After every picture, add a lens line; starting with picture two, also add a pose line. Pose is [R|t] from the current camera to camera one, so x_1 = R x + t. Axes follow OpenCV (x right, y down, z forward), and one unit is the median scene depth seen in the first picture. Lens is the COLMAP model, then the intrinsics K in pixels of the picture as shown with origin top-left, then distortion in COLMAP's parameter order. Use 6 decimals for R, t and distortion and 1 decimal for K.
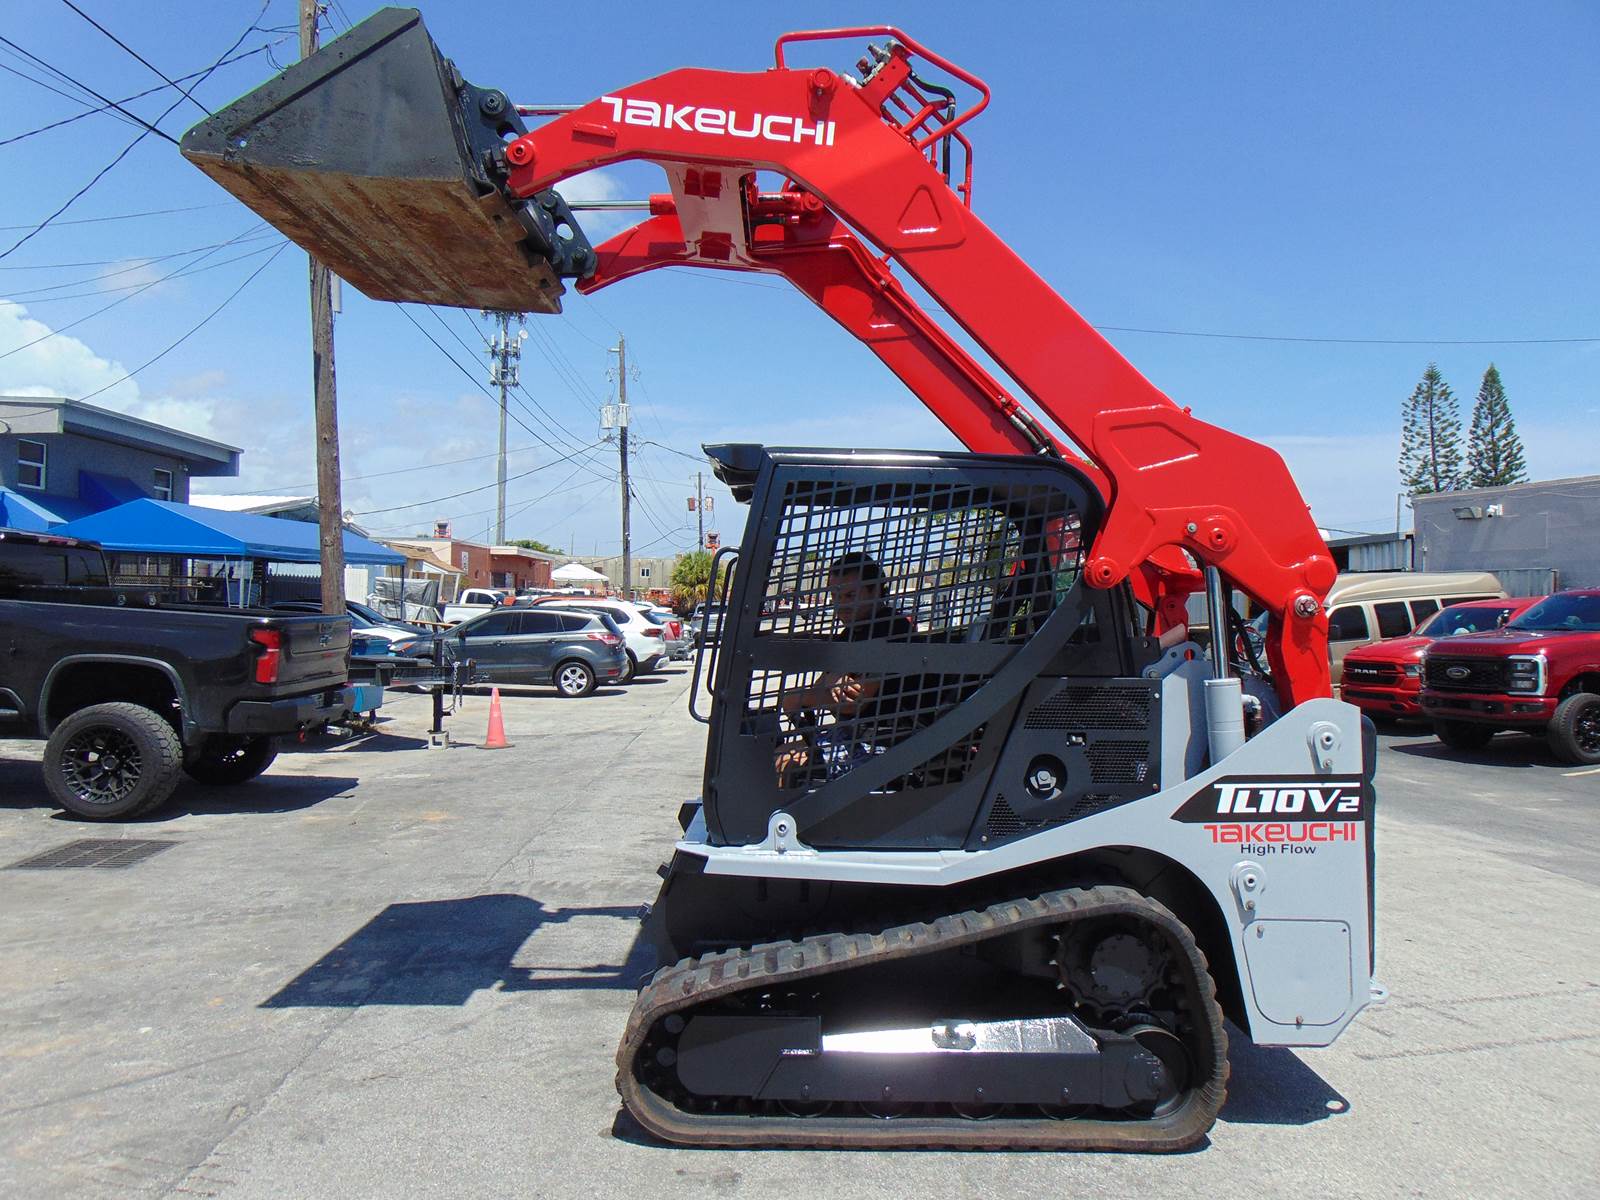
lens RADIAL K [[1191.7, 0, 804.1], [0, 1191.7, 602.9], [0, 0, 1]] dist [-0.013338, 0.049580]
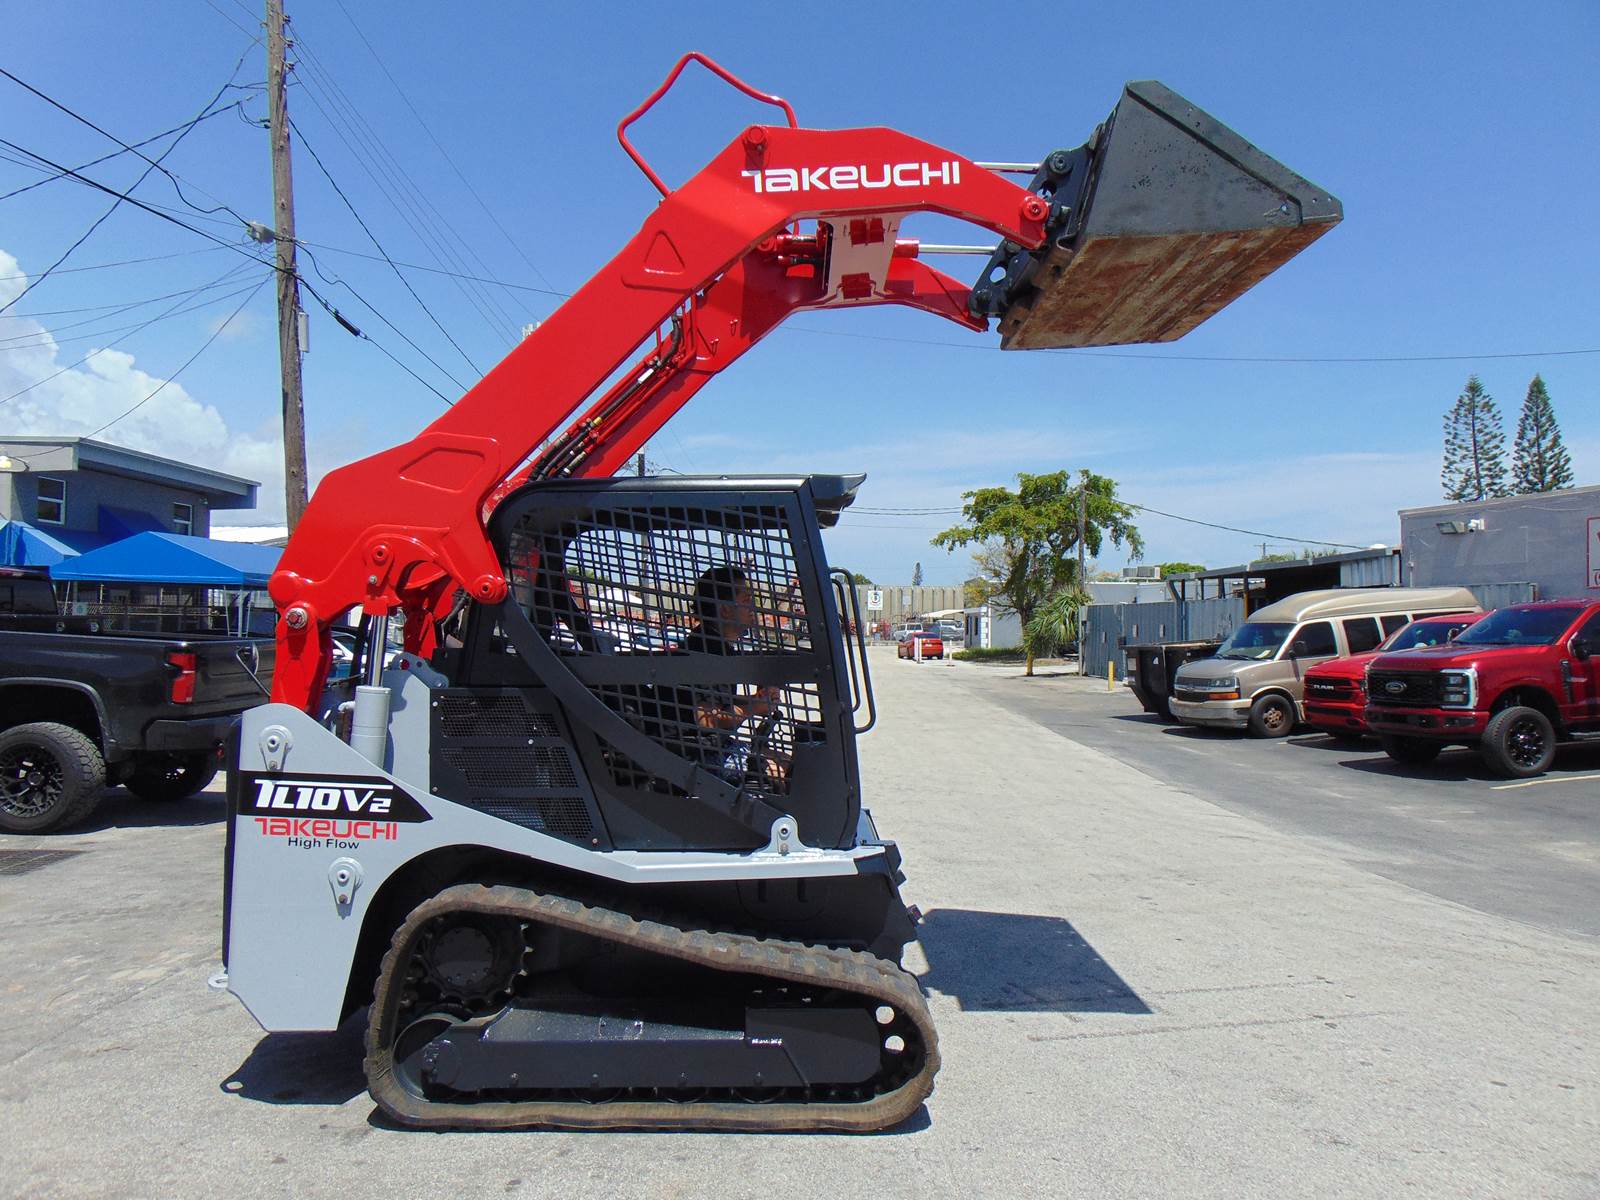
lens RADIAL K [[1191.7, 0, 799.1], [0, 1191.7, 606.6], [0, 0, 1]] dist [-0.013338, 0.049580]
pose [[0.998840, -0.010913, -0.046891, 0.097272], [0.010141, 0.999809, -0.016681, 0.002670], [0.047064, 0.016186, 0.998761, -0.026562]]
